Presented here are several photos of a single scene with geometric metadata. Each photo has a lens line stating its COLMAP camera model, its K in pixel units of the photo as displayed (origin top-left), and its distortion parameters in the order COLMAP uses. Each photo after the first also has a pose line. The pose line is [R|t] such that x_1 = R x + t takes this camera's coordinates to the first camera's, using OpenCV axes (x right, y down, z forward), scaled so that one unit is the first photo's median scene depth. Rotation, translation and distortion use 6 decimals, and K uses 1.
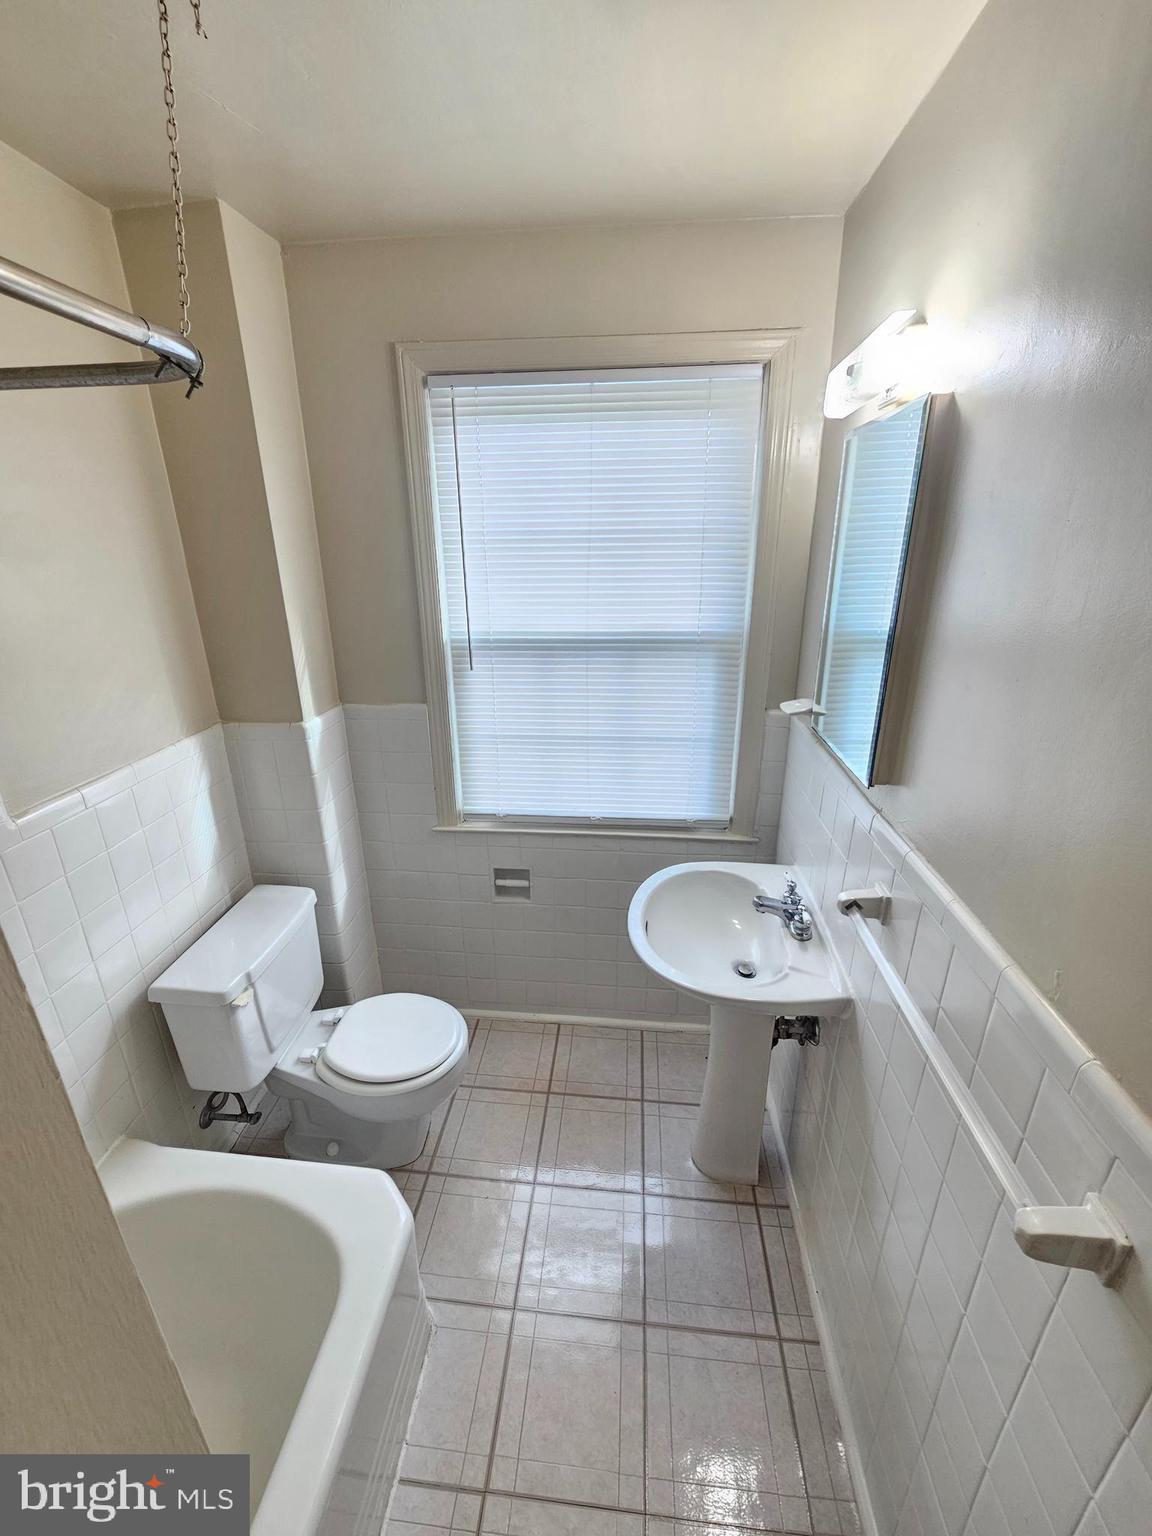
lens RADIAL K [[625.8, 0, 574.3], [0, 625.8, 766.1], [0, 0, 1]] dist [-0.001555, -0.000022]
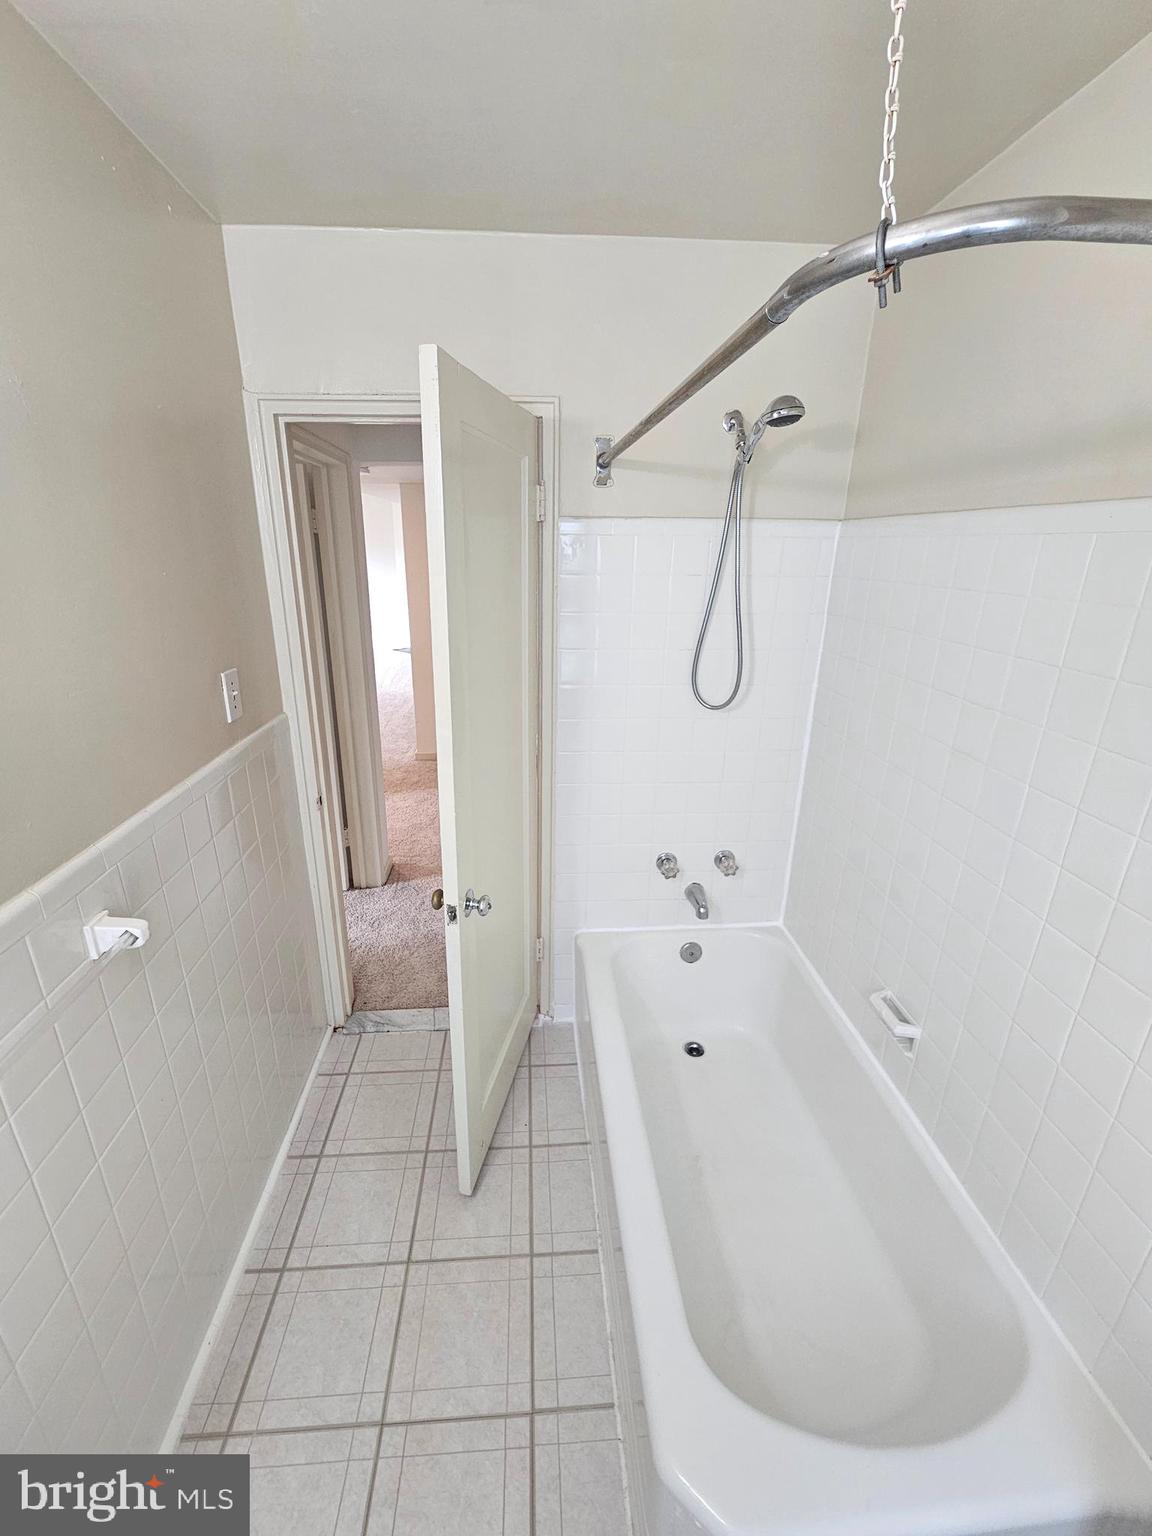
lens RADIAL K [[634.7, 0, 576.0], [0, 634.7, 768.0], [0, 0, 1]] dist [-0.001309, -0.000876]
pose [[-0.985655, 0.048829, -0.161555, -0.093496], [-0.065847, 0.770111, 0.634502, -0.388751], [0.155397, 0.636038, -0.755849, 1.117055]]
